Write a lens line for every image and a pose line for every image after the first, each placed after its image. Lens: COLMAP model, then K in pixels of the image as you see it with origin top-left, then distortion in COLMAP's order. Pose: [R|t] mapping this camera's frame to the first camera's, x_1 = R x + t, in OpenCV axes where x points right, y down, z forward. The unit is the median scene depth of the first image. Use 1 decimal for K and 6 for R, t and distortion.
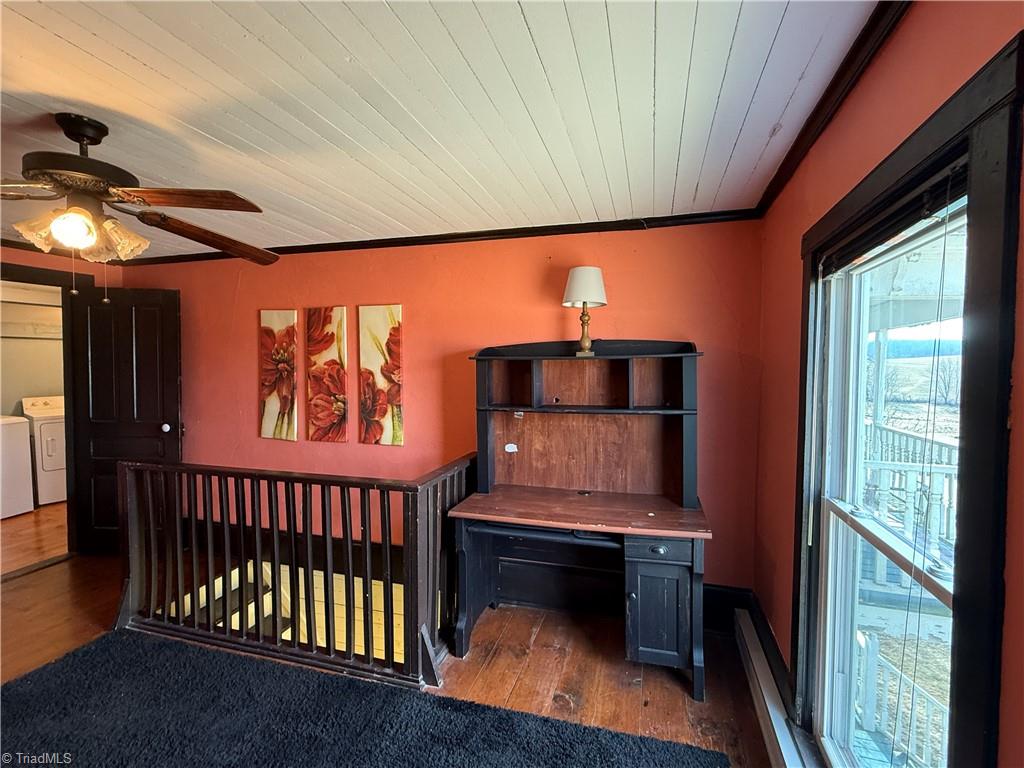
lens RADIAL K [[473.2, 0, 512.0], [0, 473.2, 384.0], [0, 0, 1]] dist [-0.000305, 0.000013]
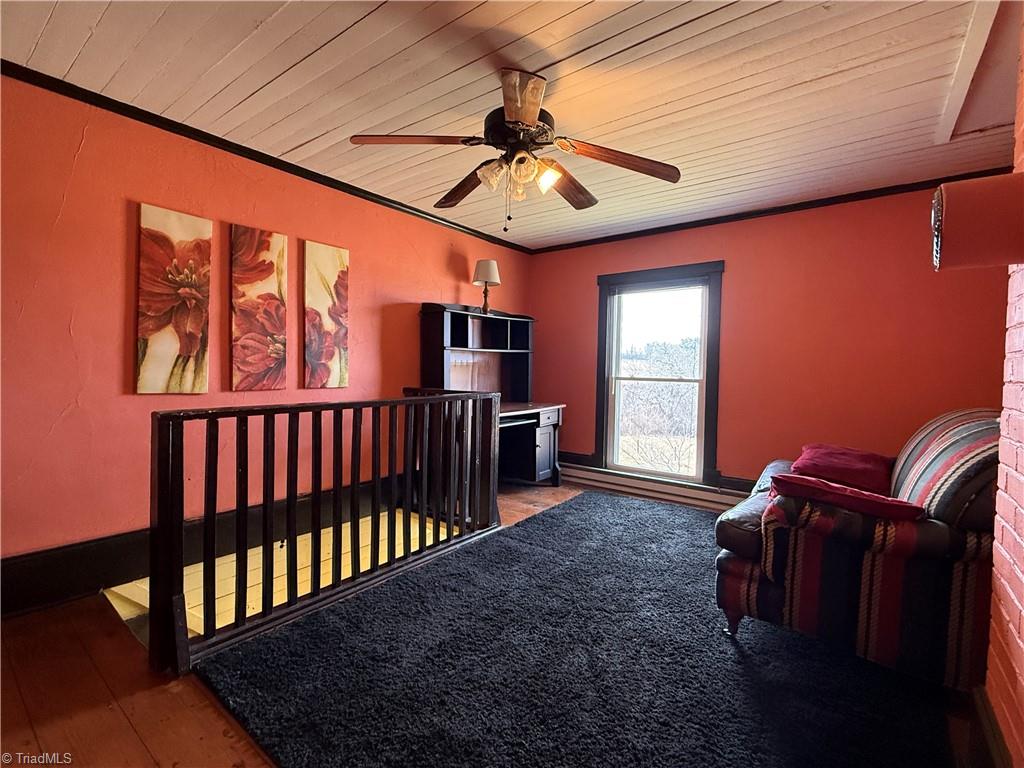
lens RADIAL K [[473.2, 0, 512.0], [0, 473.2, 384.0], [0, 0, 1]] dist [-0.000305, 0.000013]
pose [[0.356006, -0.037458, 0.933732, -1.031458], [0.013973, 0.999298, 0.034761, 0.089002], [-0.934379, 0.000672, 0.356280, 0.287023]]
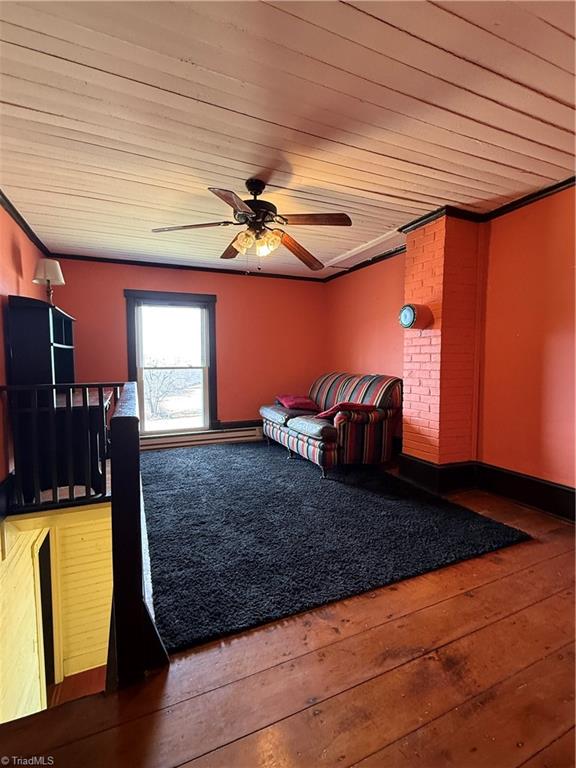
lens RADIAL K [[354.9, 0, 288.0], [0, 354.9, 384.0], [0, 0, 1]] dist [-0.000305, 0.000013]
pose [[-0.654547, -0.056880, 0.753879, -1.066577], [0.019083, 0.995605, 0.091687, 0.069832], [-0.755780, 0.074400, -0.650585, 0.949717]]
